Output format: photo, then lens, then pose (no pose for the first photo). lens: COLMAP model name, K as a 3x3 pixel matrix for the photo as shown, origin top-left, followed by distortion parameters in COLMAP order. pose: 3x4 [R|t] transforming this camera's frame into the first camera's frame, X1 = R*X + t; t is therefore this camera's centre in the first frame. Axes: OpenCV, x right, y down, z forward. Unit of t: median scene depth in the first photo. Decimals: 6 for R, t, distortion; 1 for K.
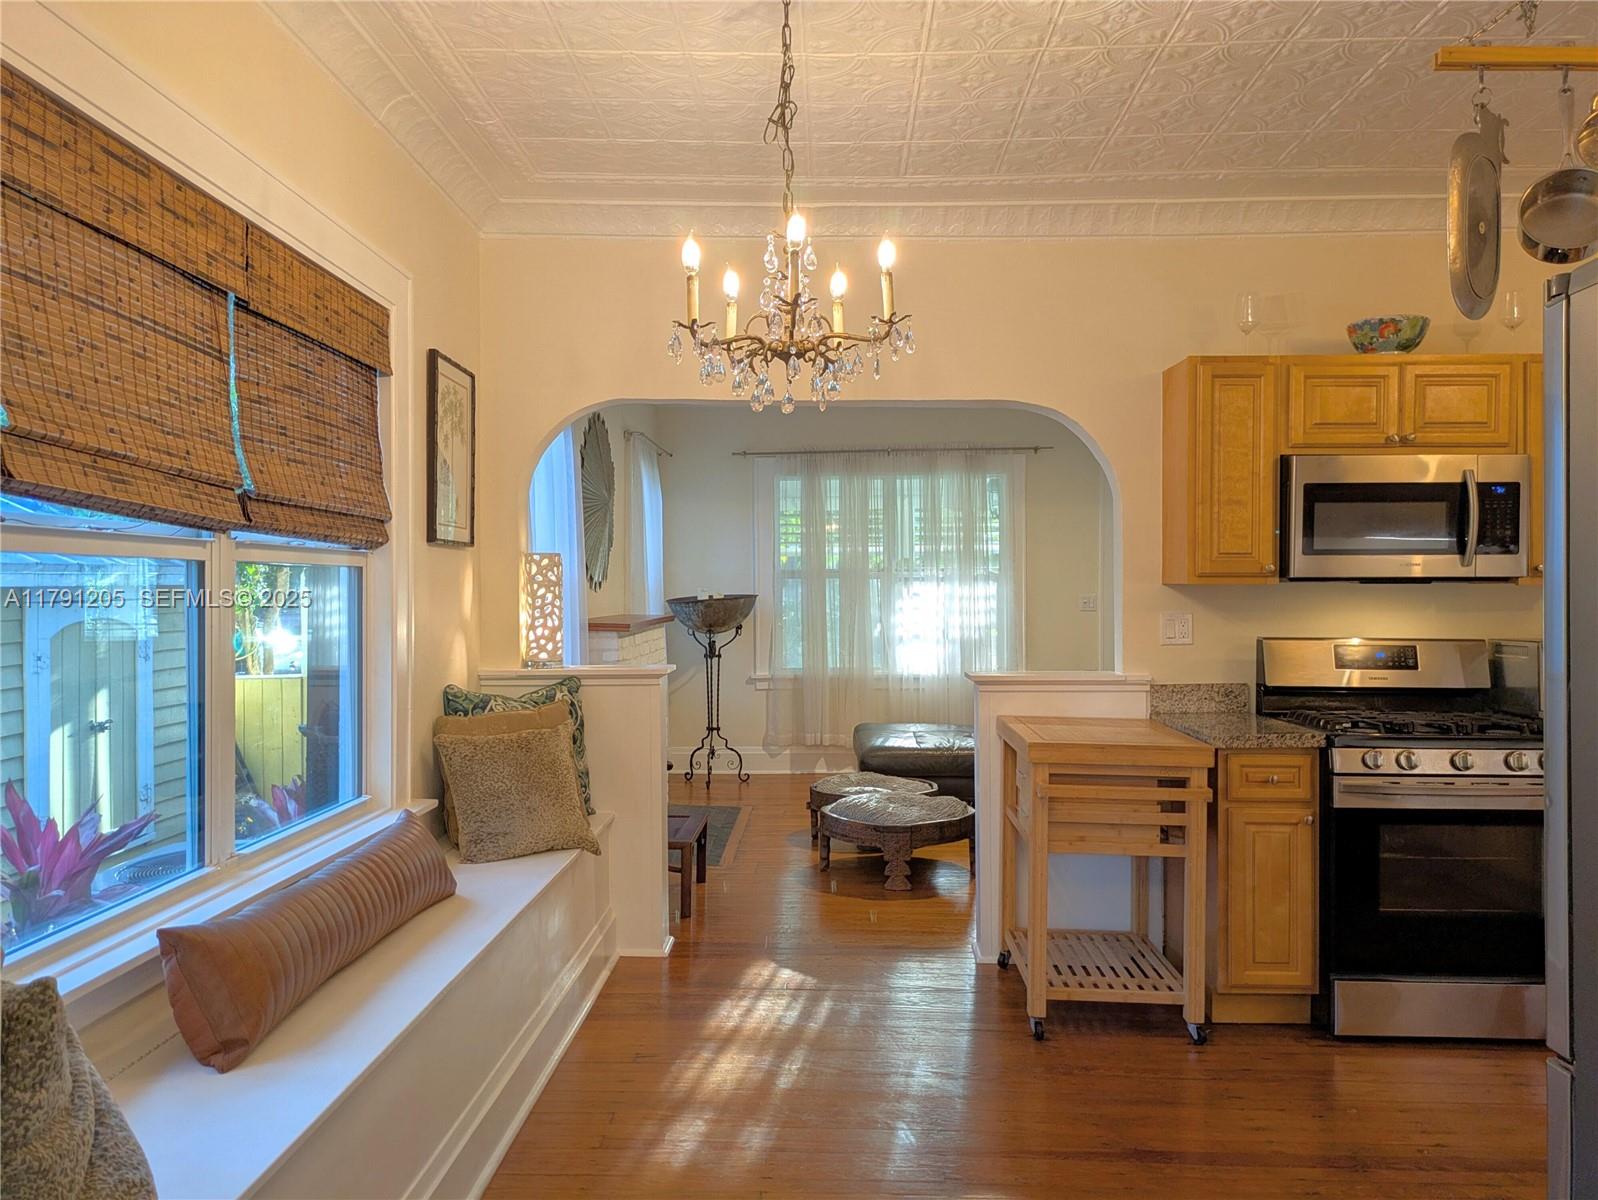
lens RADIAL K [[1179.4, 0, 798.2], [0, 1179.4, 594.8], [0, 0, 1]] dist [0.059312, -0.071943]
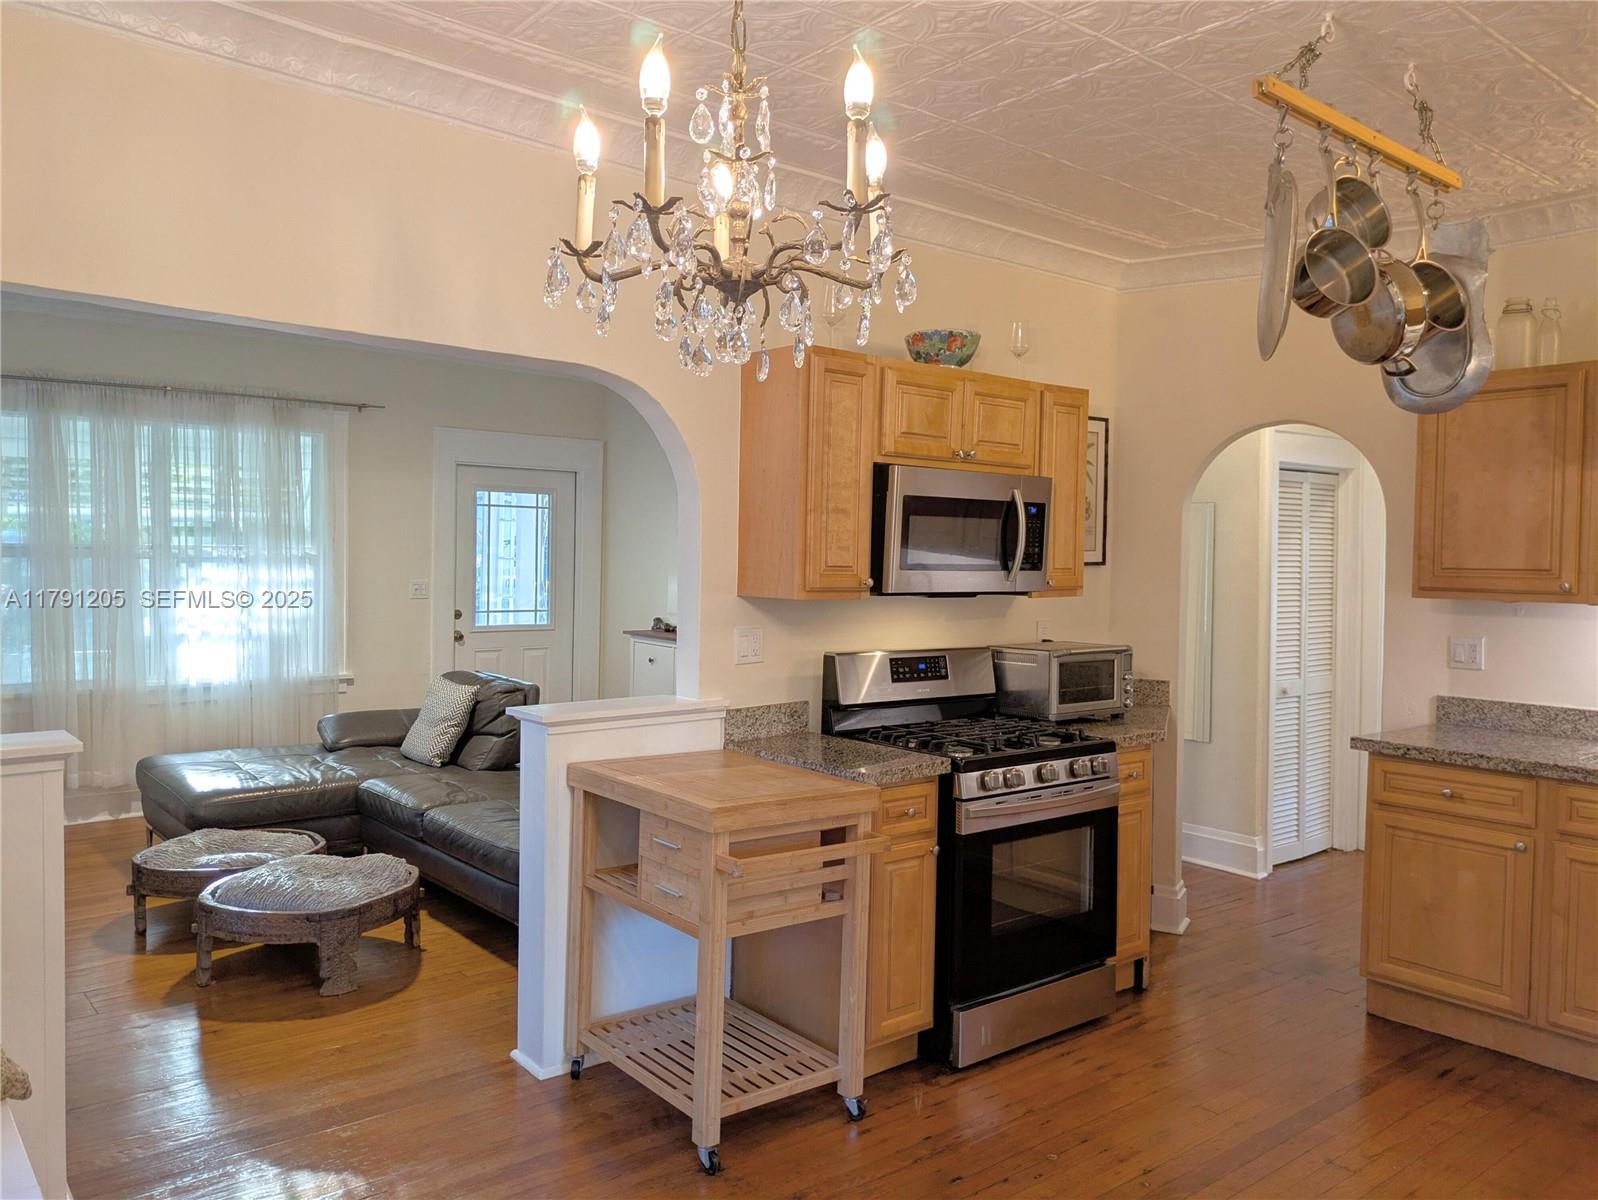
lens RADIAL K [[1179.4, 0, 798.2], [0, 1179.4, 594.8], [0, 0, 1]] dist [0.059312, -0.071943]
pose [[0.754217, -0.009110, 0.656562, -0.262491], [-0.013260, 0.999489, 0.029101, -0.040116], [-0.656491, -0.030654, 0.753711, 0.340665]]
